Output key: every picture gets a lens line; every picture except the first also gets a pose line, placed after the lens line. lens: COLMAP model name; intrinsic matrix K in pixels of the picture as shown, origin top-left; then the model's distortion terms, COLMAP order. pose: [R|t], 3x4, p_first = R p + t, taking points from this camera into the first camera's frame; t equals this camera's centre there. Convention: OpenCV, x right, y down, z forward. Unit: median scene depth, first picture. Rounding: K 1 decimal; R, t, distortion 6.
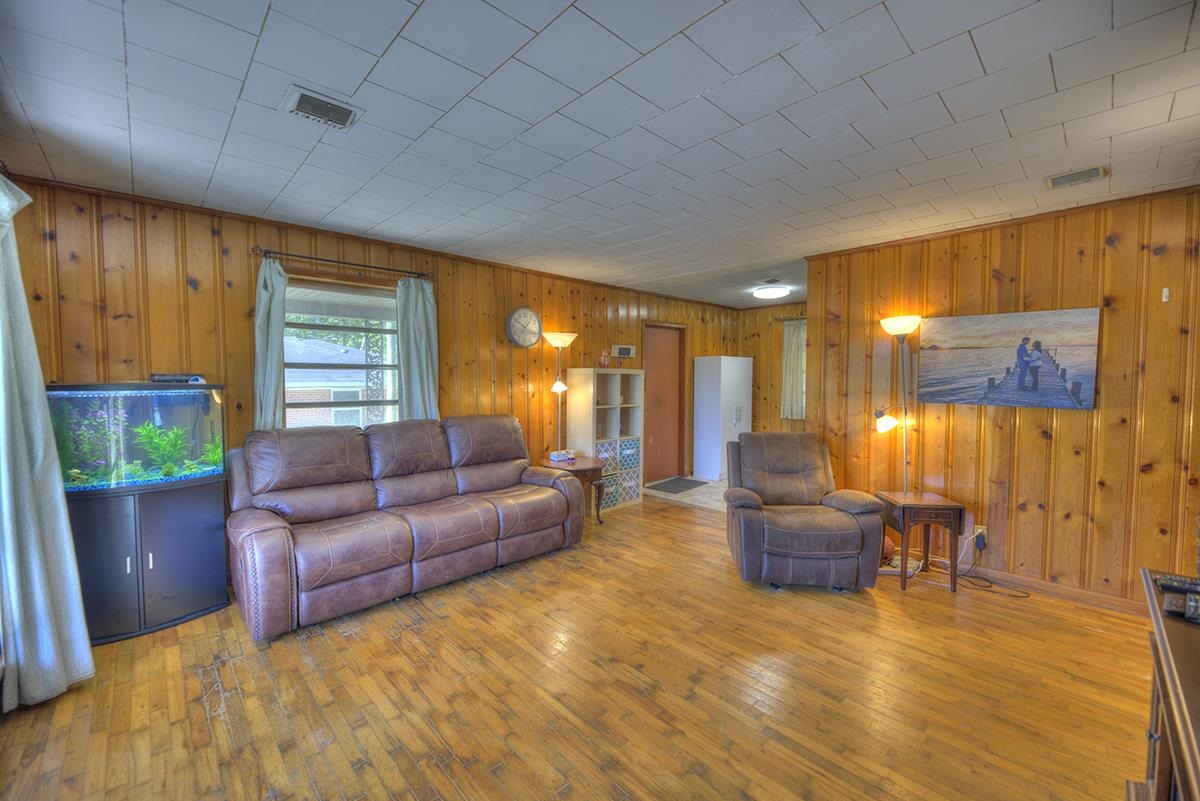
lens RADIAL K [[480.9, 0, 607.0], [0, 480.9, 399.1], [0, 0, 1]] dist [0.001087, -0.005679]
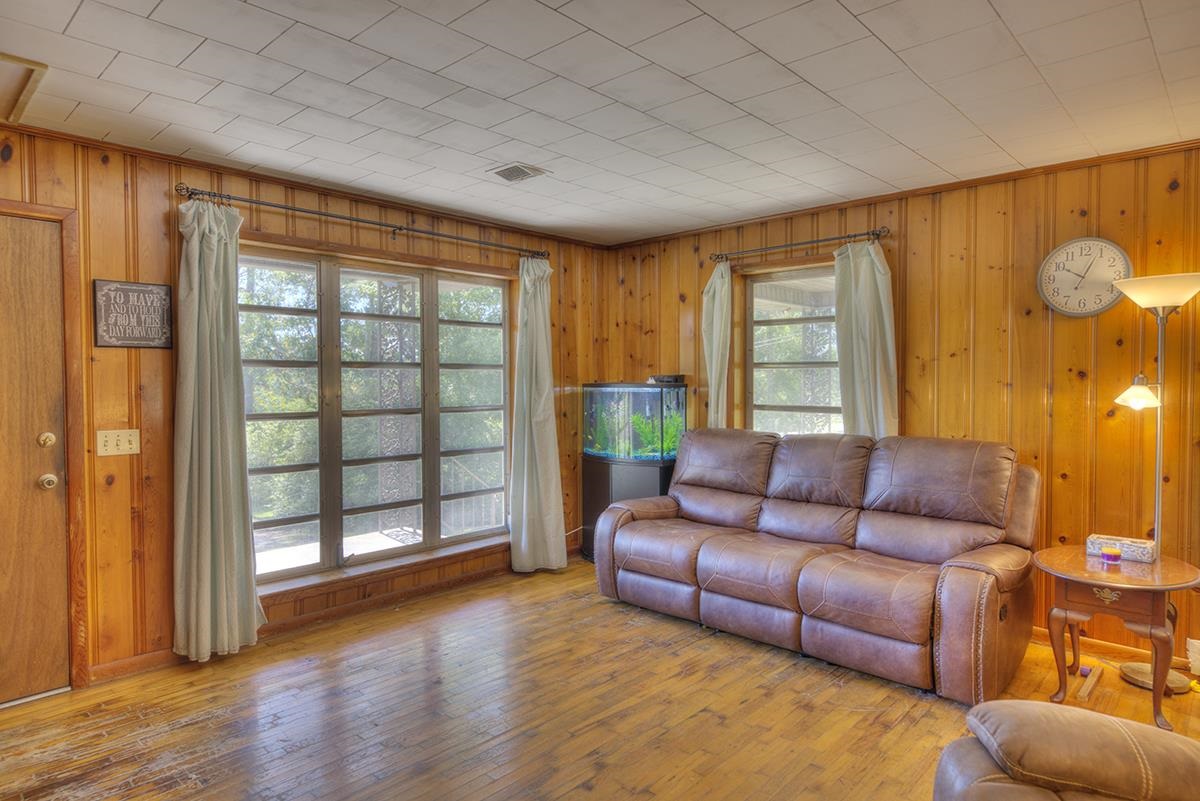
lens RADIAL K [[690.3, 0, 605.4], [0, 690.3, 400.1], [0, 0, 1]] dist [0.002660, 0.000697]
pose [[0.050328, 0.029423, -0.998299, 0.736546], [-0.042658, 0.998717, 0.027285, -0.026998], [0.997821, 0.041213, 0.051519, 0.658792]]
